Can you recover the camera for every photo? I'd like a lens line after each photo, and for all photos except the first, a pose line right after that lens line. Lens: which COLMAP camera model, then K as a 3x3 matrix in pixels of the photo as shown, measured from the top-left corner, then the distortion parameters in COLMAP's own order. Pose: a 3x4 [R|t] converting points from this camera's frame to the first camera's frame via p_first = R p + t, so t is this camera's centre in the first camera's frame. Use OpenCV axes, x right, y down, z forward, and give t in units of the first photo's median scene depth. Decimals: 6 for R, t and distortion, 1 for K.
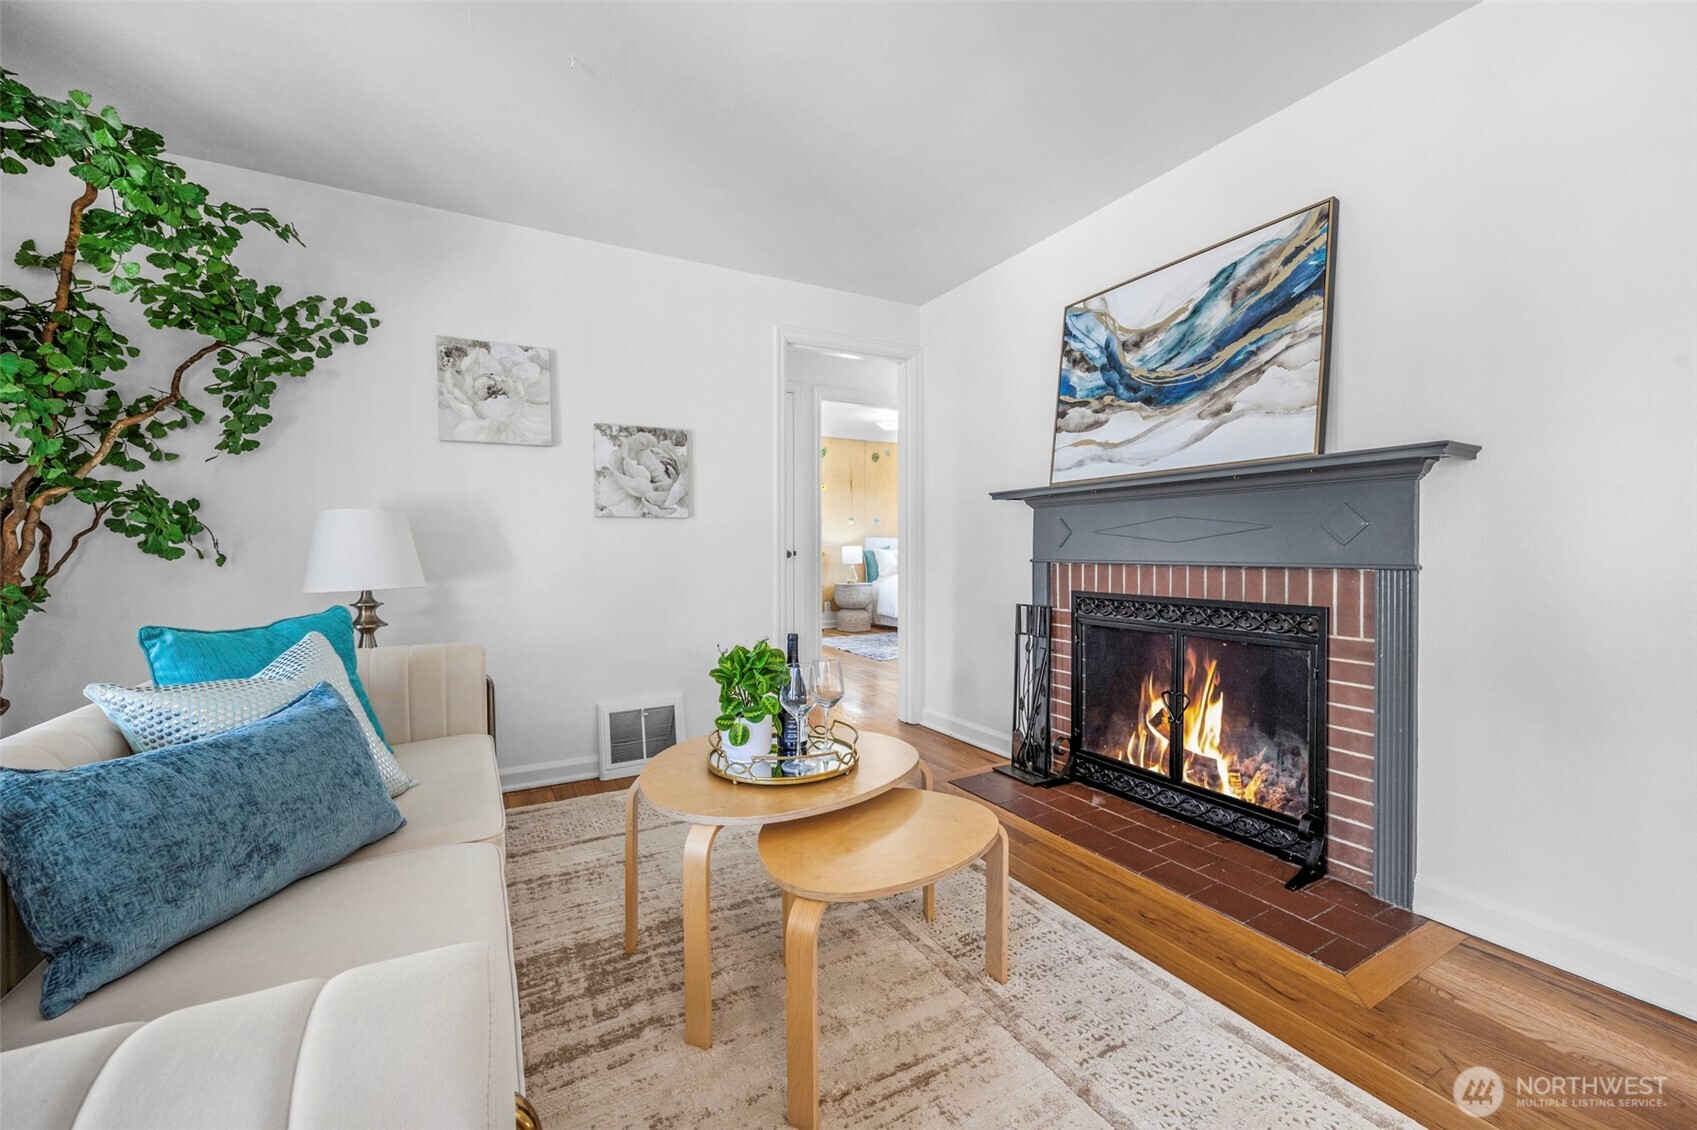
lens RADIAL K [[673.2, 0, 853.5], [0, 673.2, 549.2], [0, 0, 1]] dist [0.000575, 0.000172]
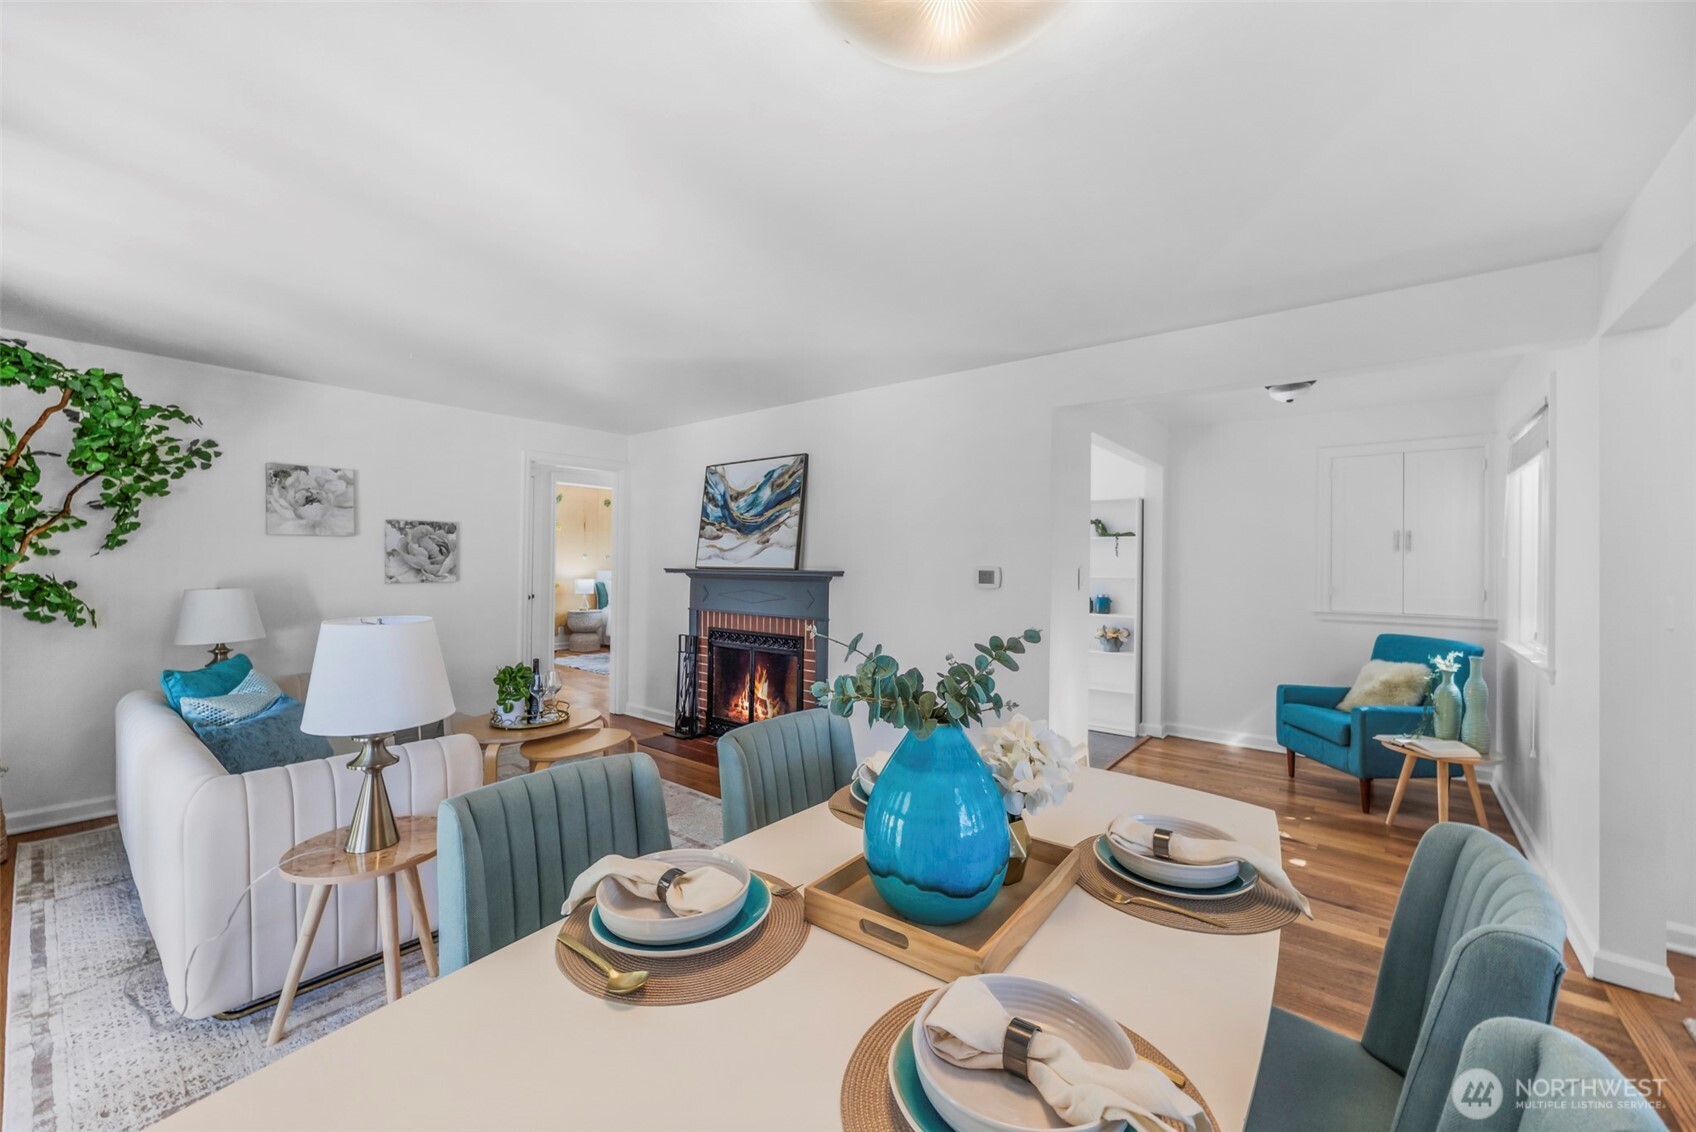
lens RADIAL K [[672.8, 0, 853.0], [0, 672.8, 550.2], [0, 0, 1]] dist [0.000575, 0.000172]
pose [[0.934203, 0.015356, 0.356412, 0.051436], [-0.009600, 0.999793, -0.017914, -0.121504], [-0.356614, 0.013314, 0.934157, -0.858682]]
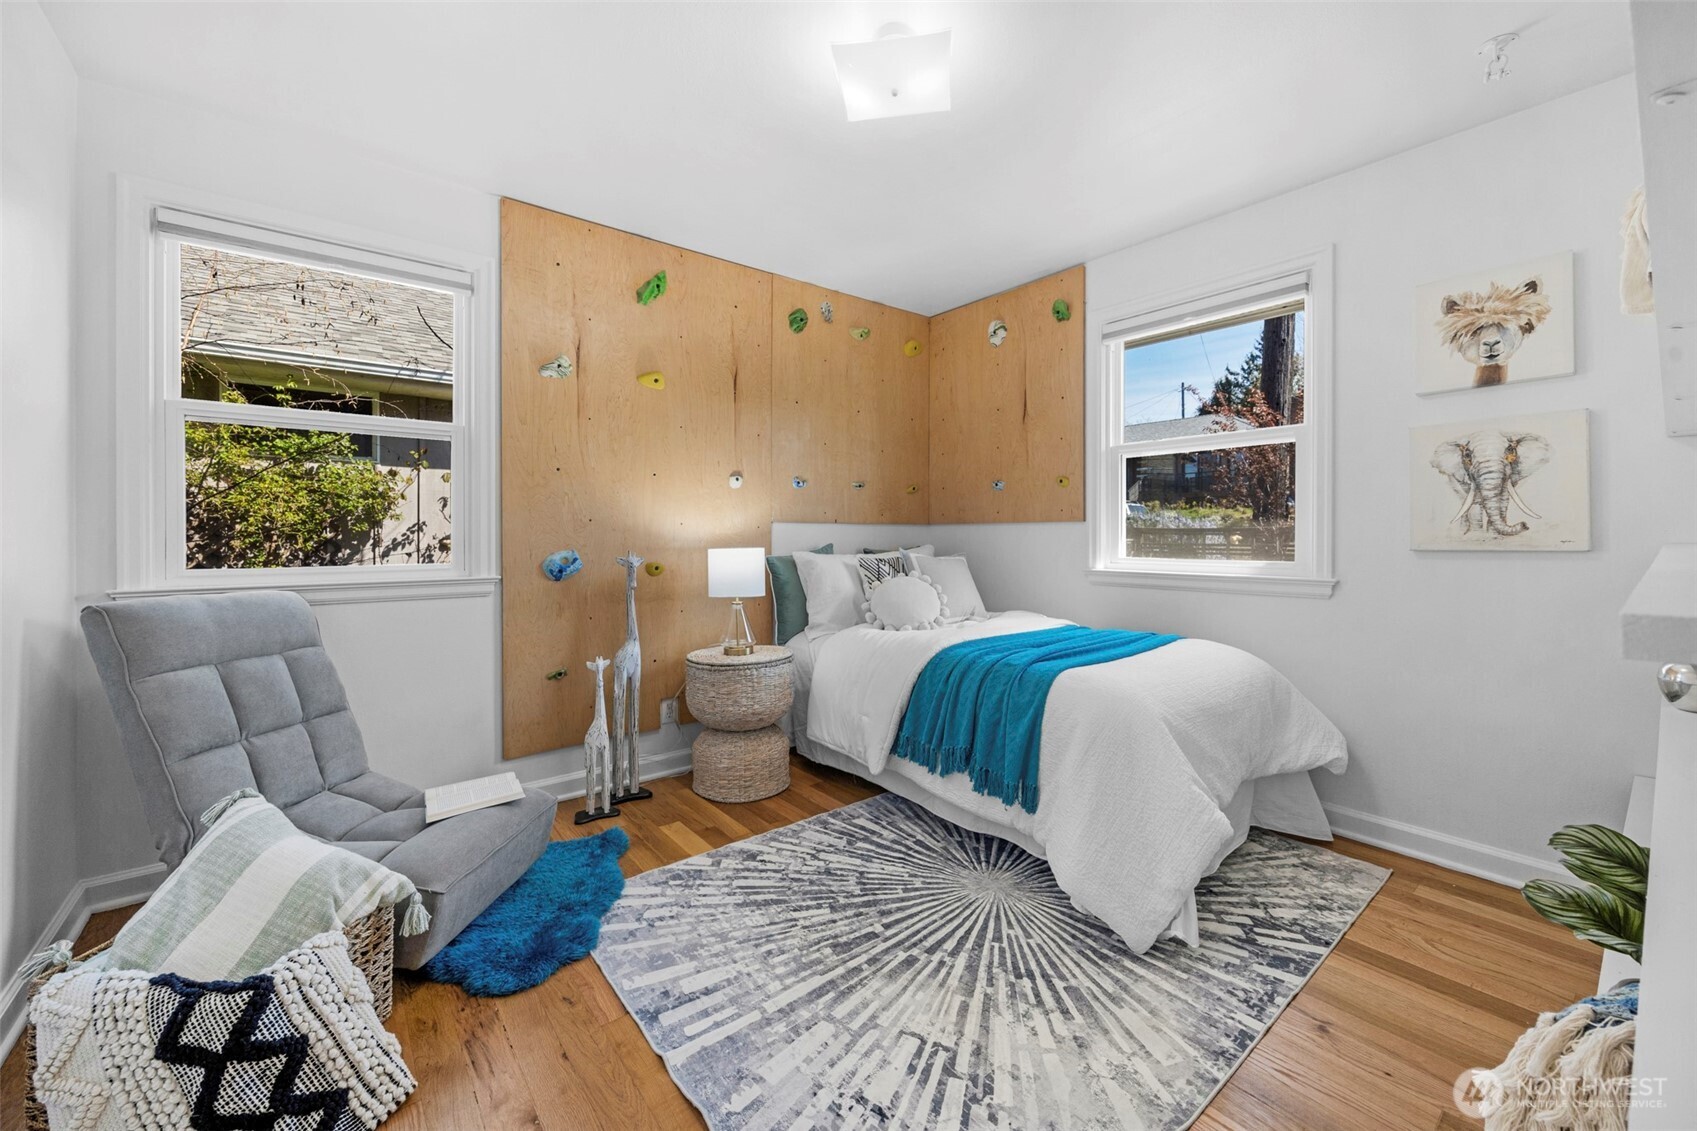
lens RADIAL K [[673.2, 0, 853.5], [0, 673.2, 549.7], [0, 0, 1]] dist [0.000575, 0.000172]
pose [[0.989404, -0.000460, 0.145187, 0.023999], [-0.001413, 0.999917, 0.012795, -0.023767], [-0.145181, -0.012865, 0.989321, 1.994545]]
